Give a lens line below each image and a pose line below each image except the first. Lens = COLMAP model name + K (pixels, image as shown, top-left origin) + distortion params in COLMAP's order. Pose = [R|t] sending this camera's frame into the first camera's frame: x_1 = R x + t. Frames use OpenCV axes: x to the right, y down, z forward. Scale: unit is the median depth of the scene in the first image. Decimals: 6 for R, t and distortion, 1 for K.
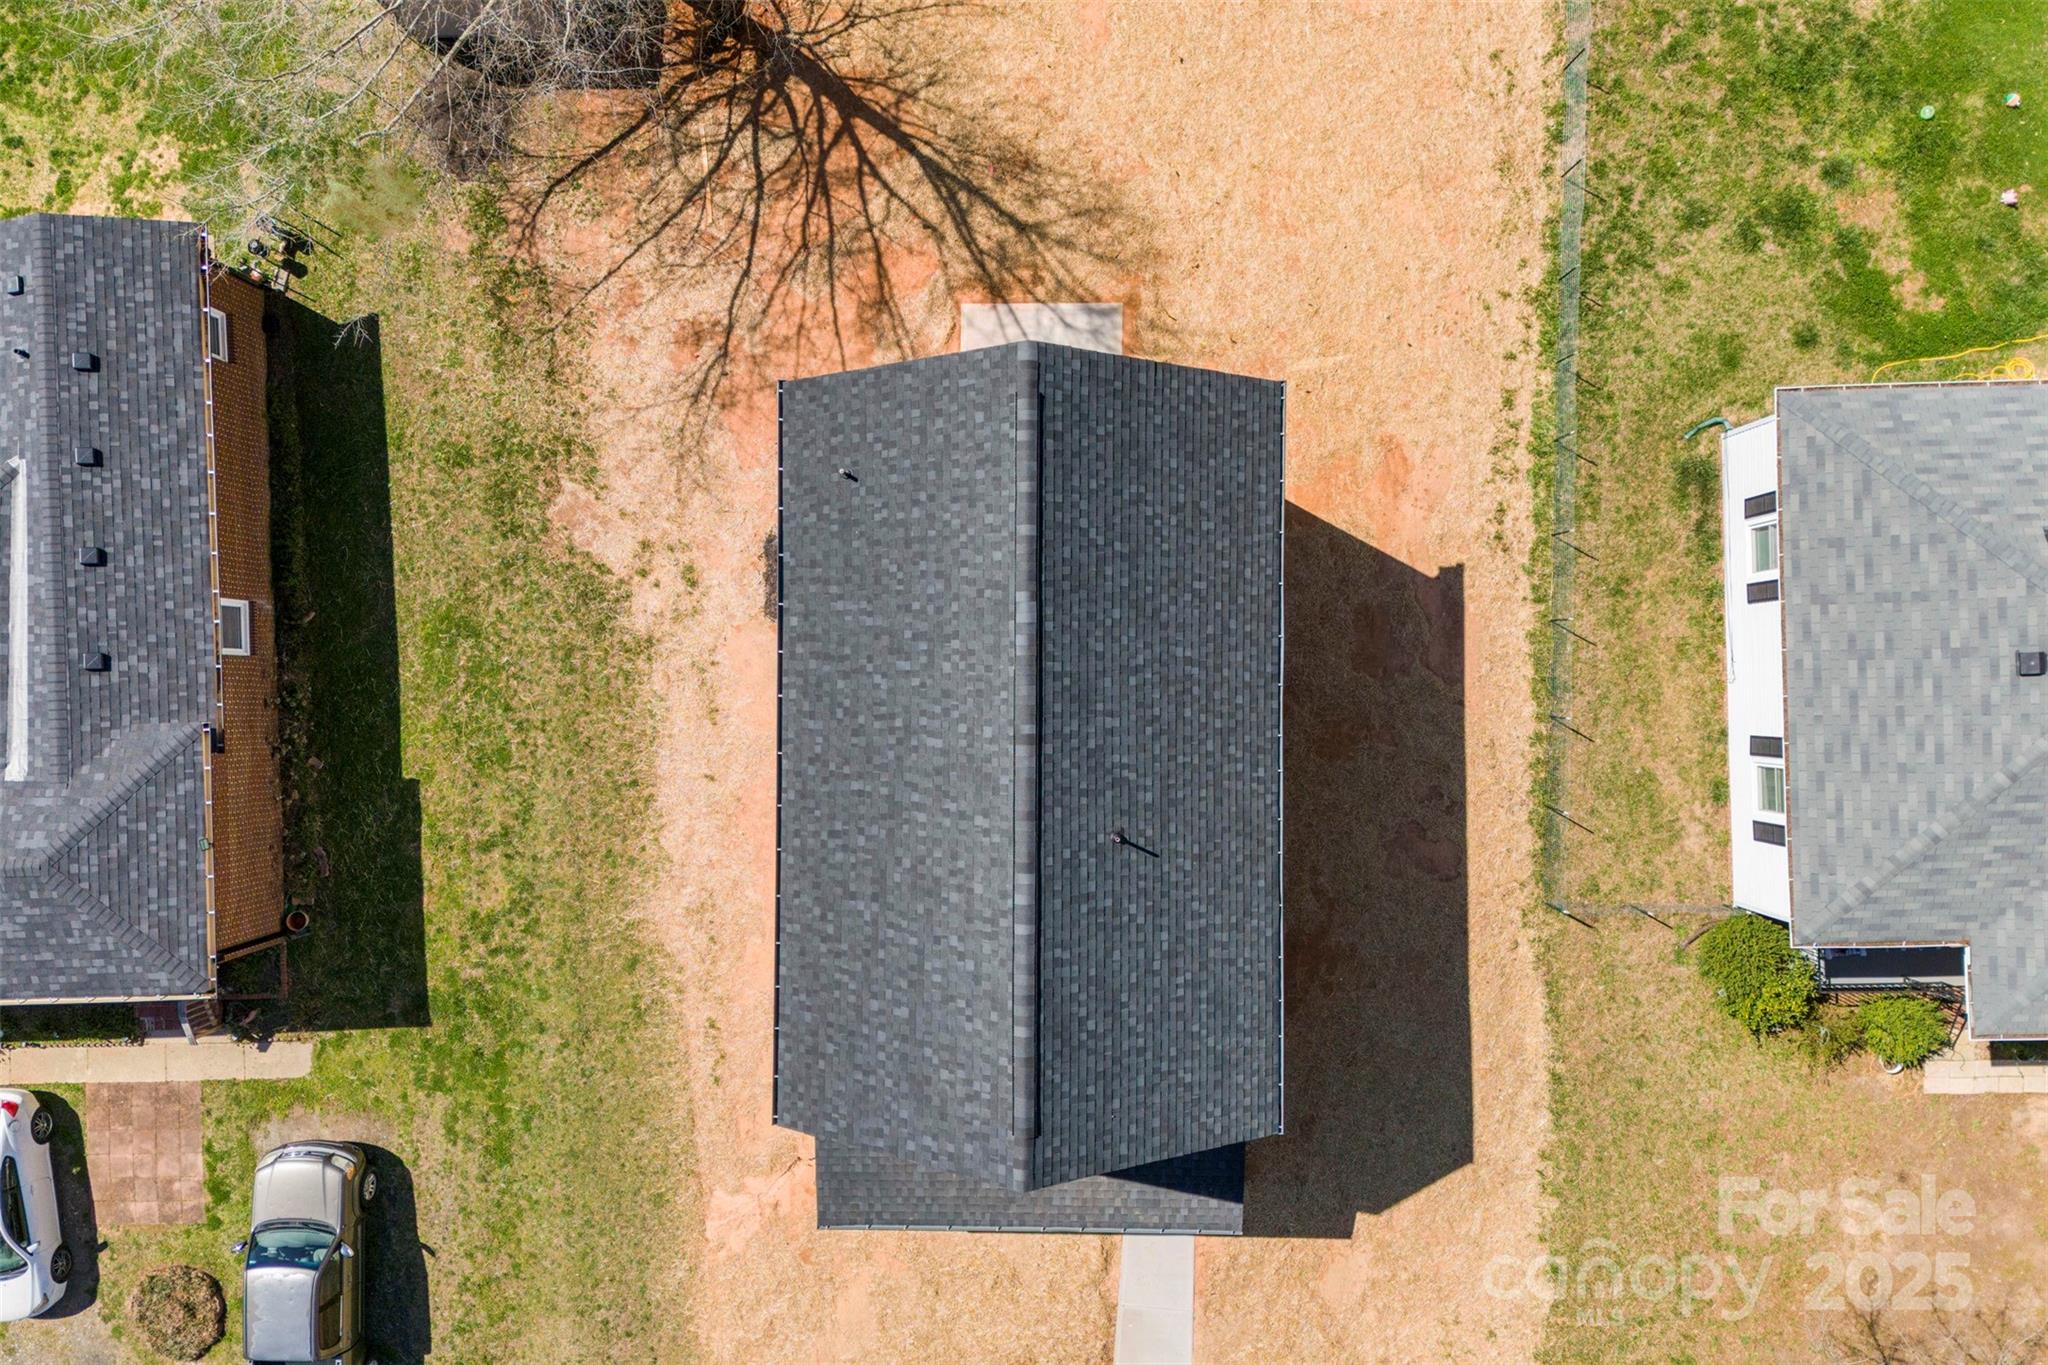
lens RADIAL K [[1496.8, 0, 1024.0], [0, 1496.8, 682.5], [0, 0, 1]] dist [0.078436, -0.084861]
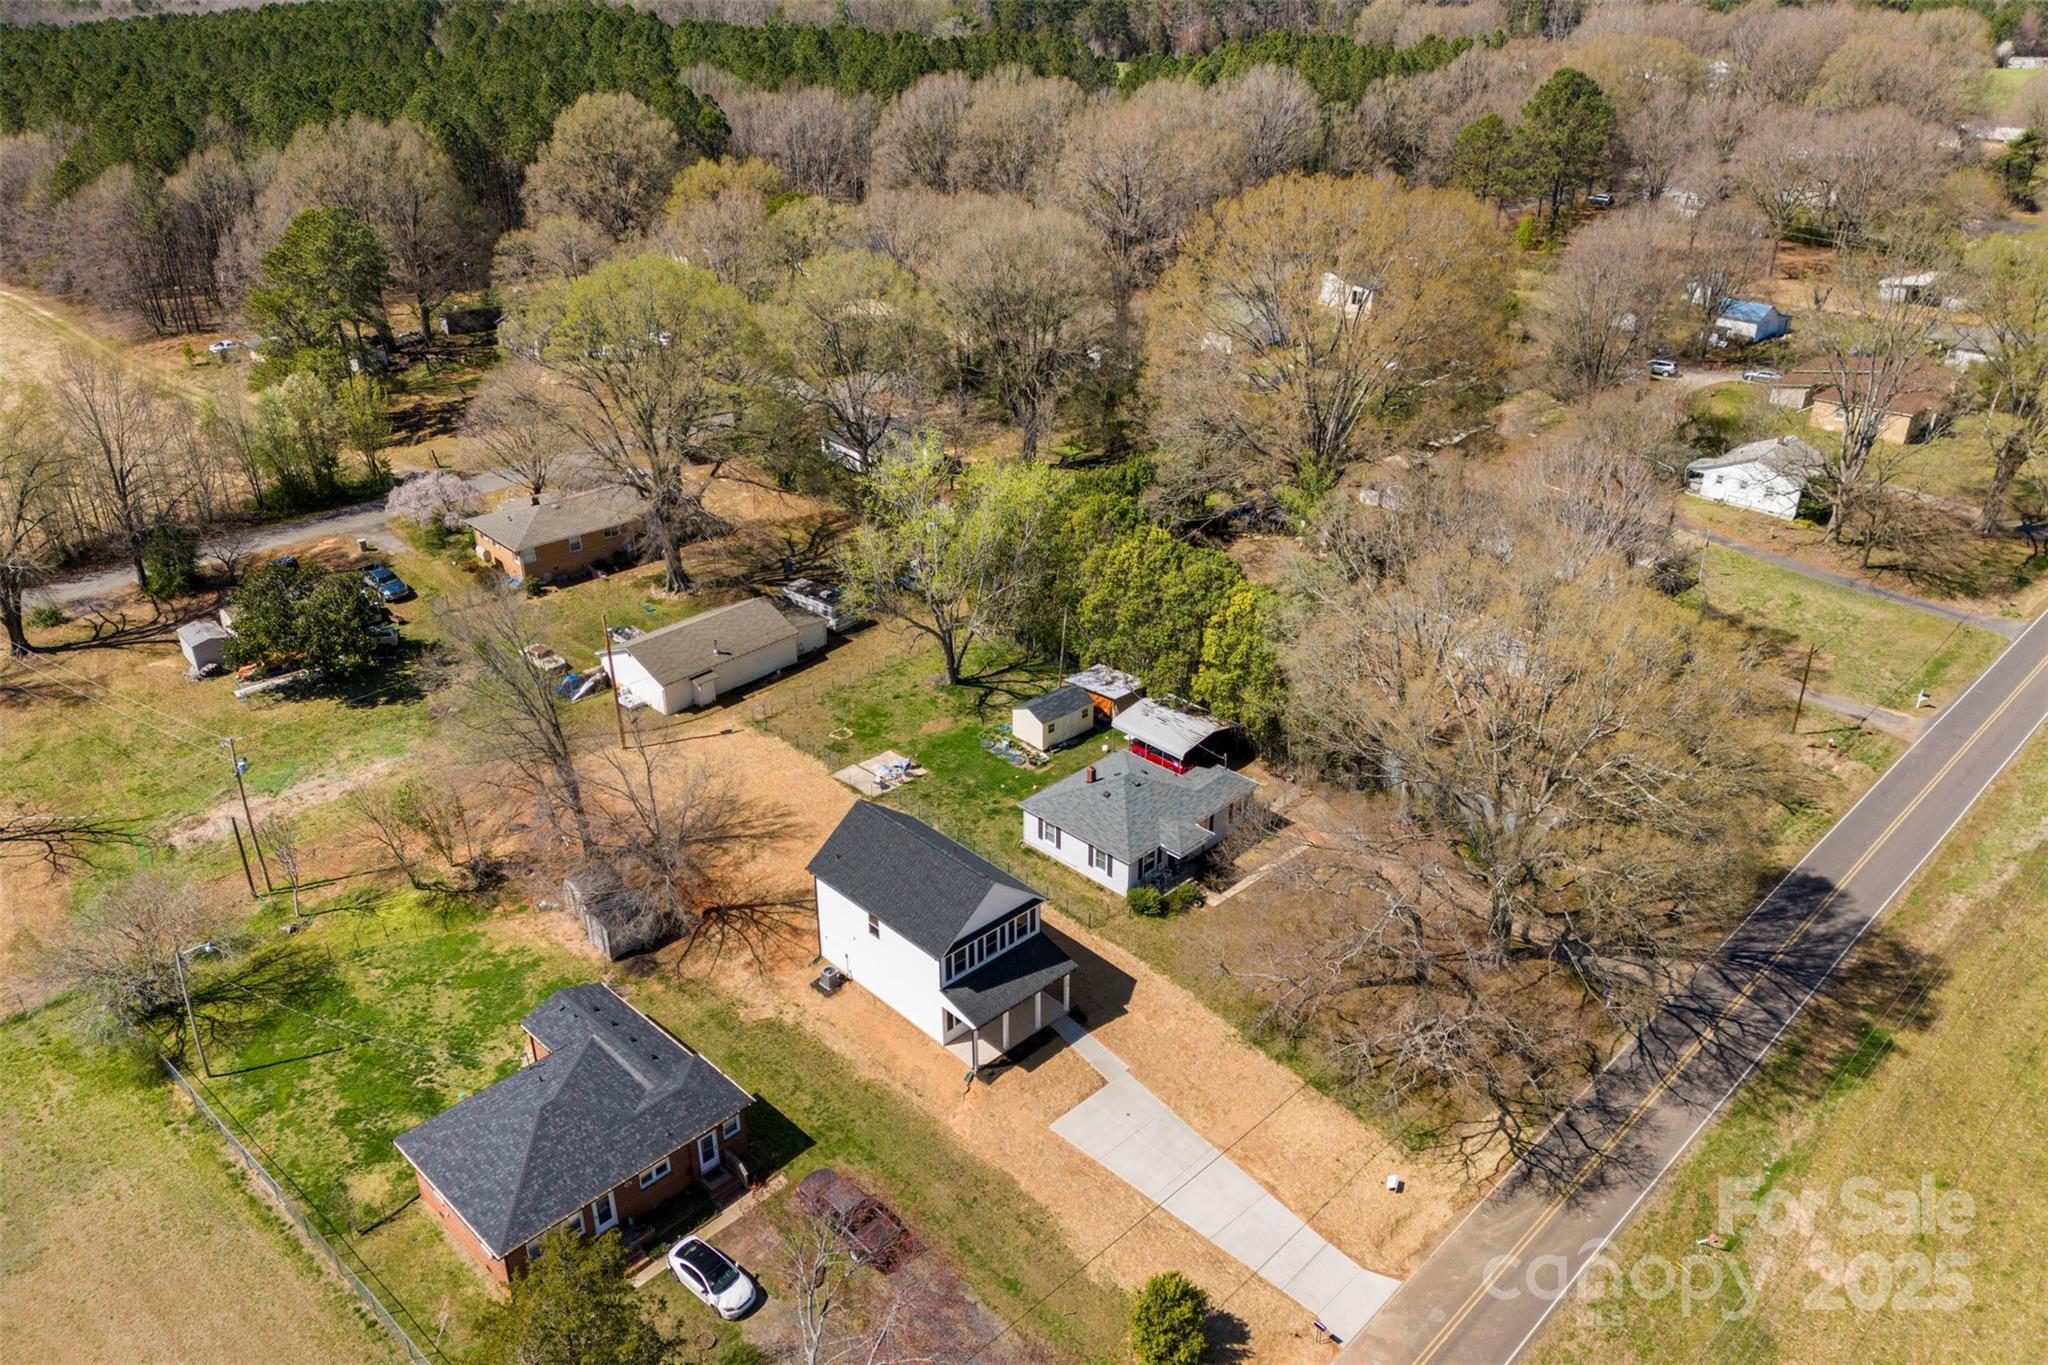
lens RADIAL K [[1496.8, 0, 1024.0], [0, 1496.8, 682.5], [0, 0, 1]] dist [0.078436, -0.084861]
pose [[0.722469, -0.296410, 0.624644, -1.483070], [0.691348, 0.321120, -0.647240, 1.838595], [-0.008737, 0.899457, 0.436922, -0.763590]]
